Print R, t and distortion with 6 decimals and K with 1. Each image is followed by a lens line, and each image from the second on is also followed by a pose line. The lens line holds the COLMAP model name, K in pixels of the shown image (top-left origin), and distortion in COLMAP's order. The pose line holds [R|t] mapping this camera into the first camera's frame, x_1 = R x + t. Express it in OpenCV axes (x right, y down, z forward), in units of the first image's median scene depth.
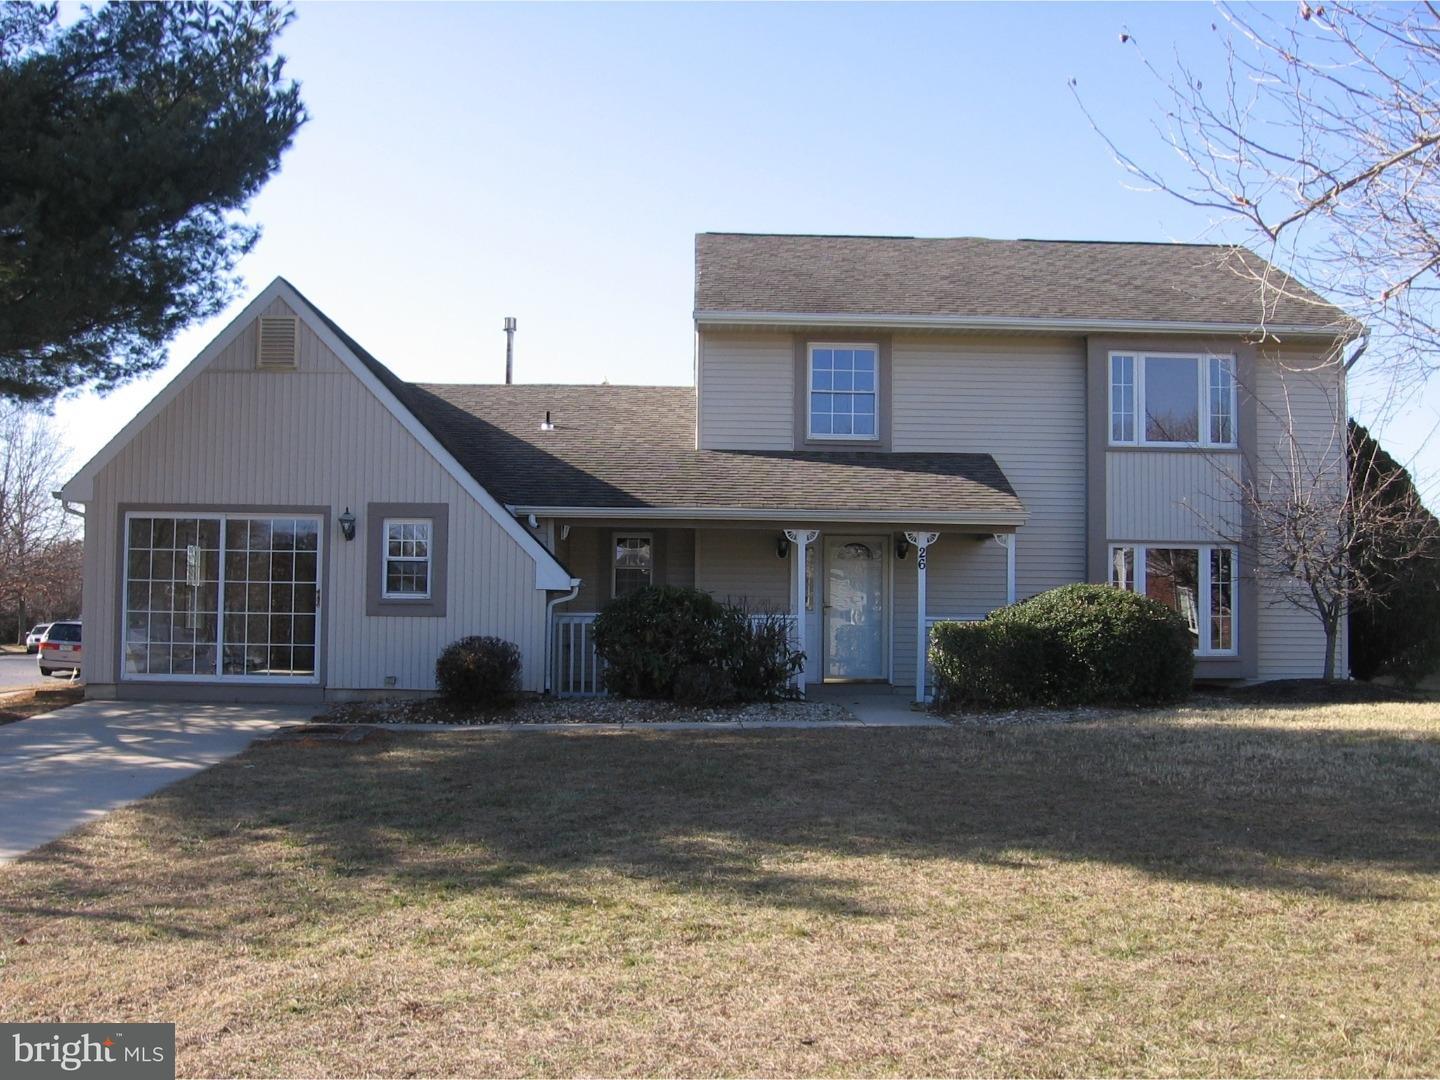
lens RADIAL K [[1523.5, 0, 694.1], [0, 1523.5, 563.8], [0, 0, 1]] dist [-0.147233, 0.144220]
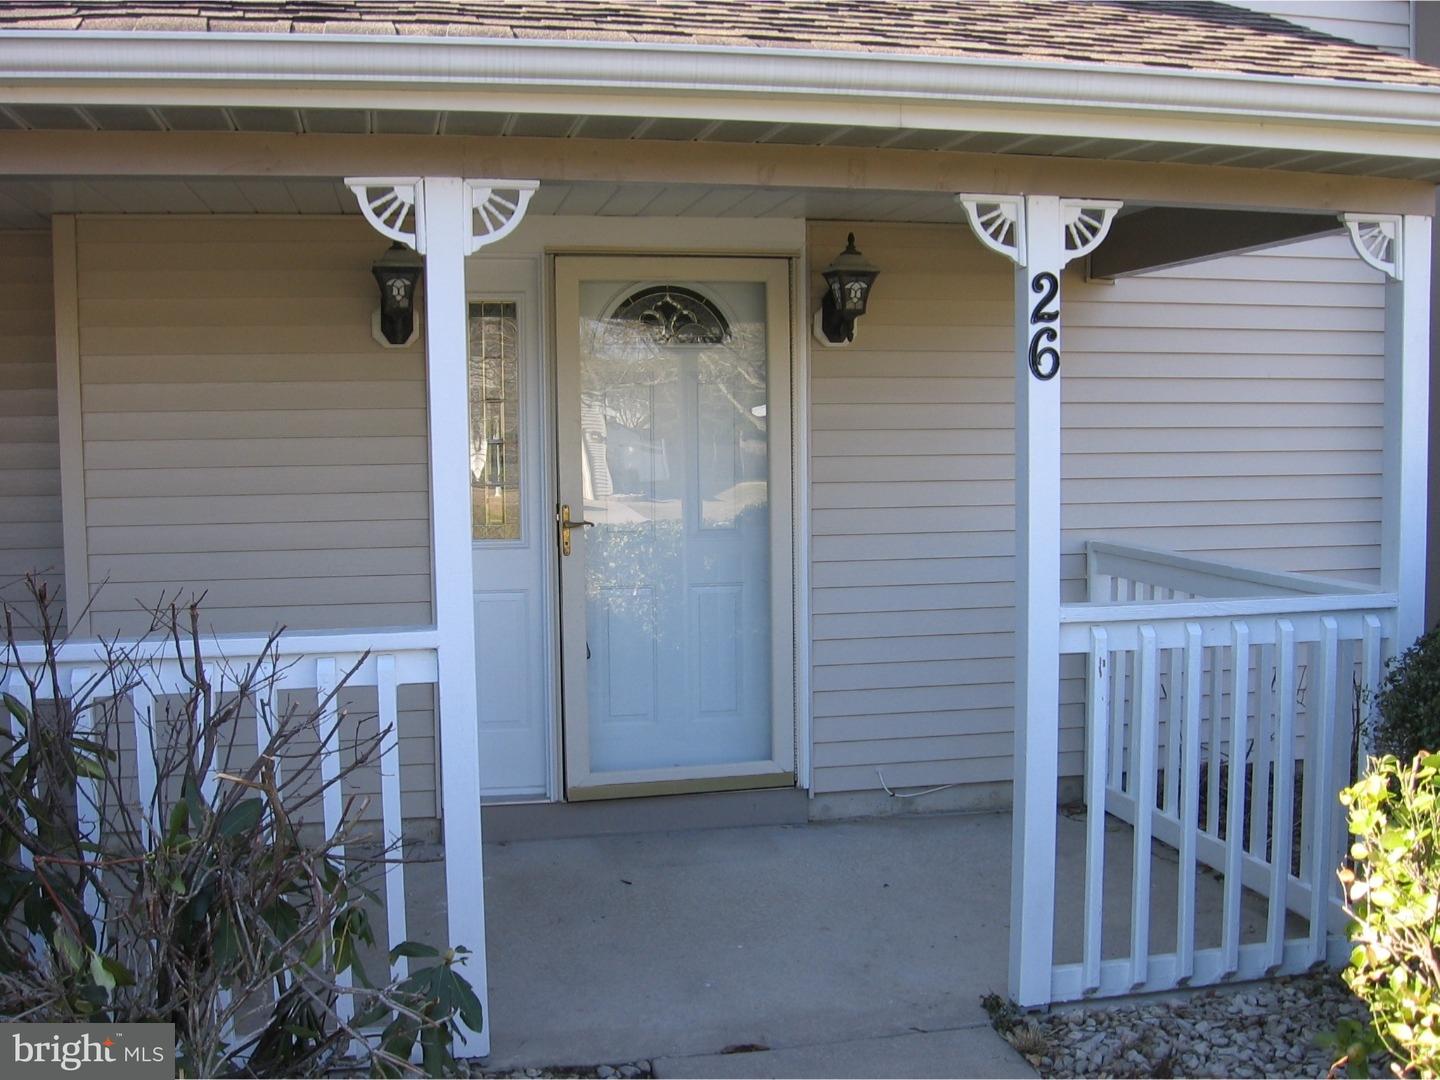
lens RADIAL K [[1523.5, 0, 694.1], [0, 1523.5, 563.8], [0, 0, 1]] dist [-0.147233, 0.144220]
pose [[0.983030, -0.035986, 0.179881, 0.065926], [0.013249, 0.991937, 0.126034, 0.002004], [-0.182967, -0.121512, 0.975581, 0.805629]]
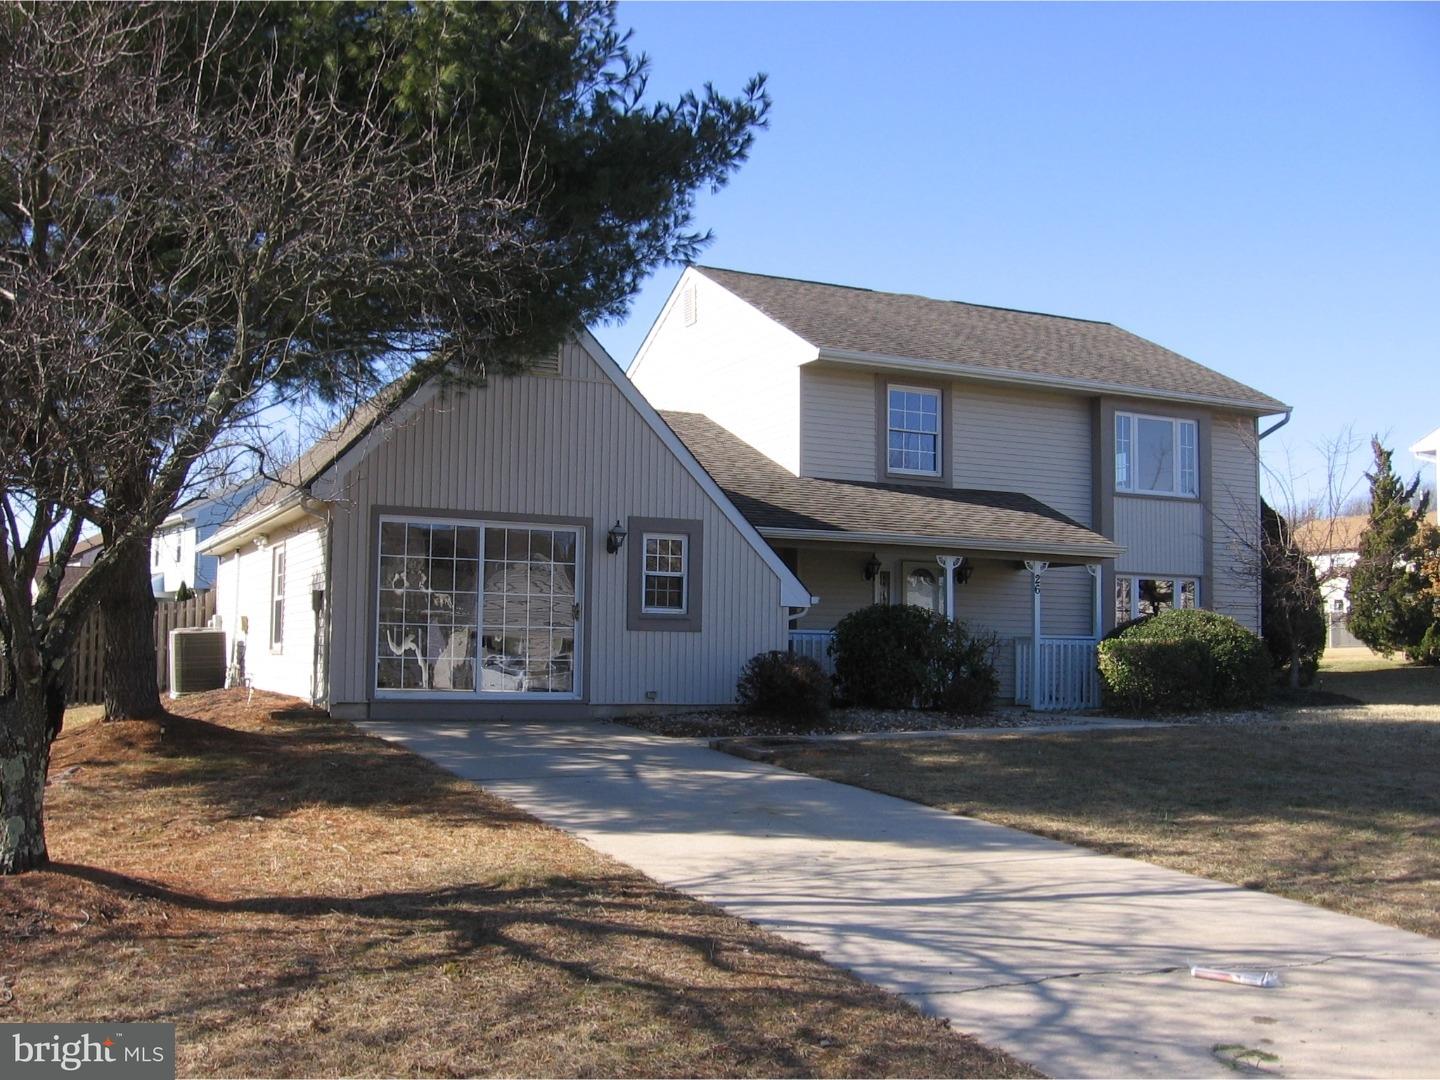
lens RADIAL K [[1523.5, 0, 694.1], [0, 1523.5, 563.8], [0, 0, 1]] dist [-0.147233, 0.144220]
pose [[0.911453, 0.026972, 0.410520, -0.551353], [-0.020177, 0.999578, -0.020877, 0.010148], [-0.410910, 0.010745, 0.911613, 0.069664]]
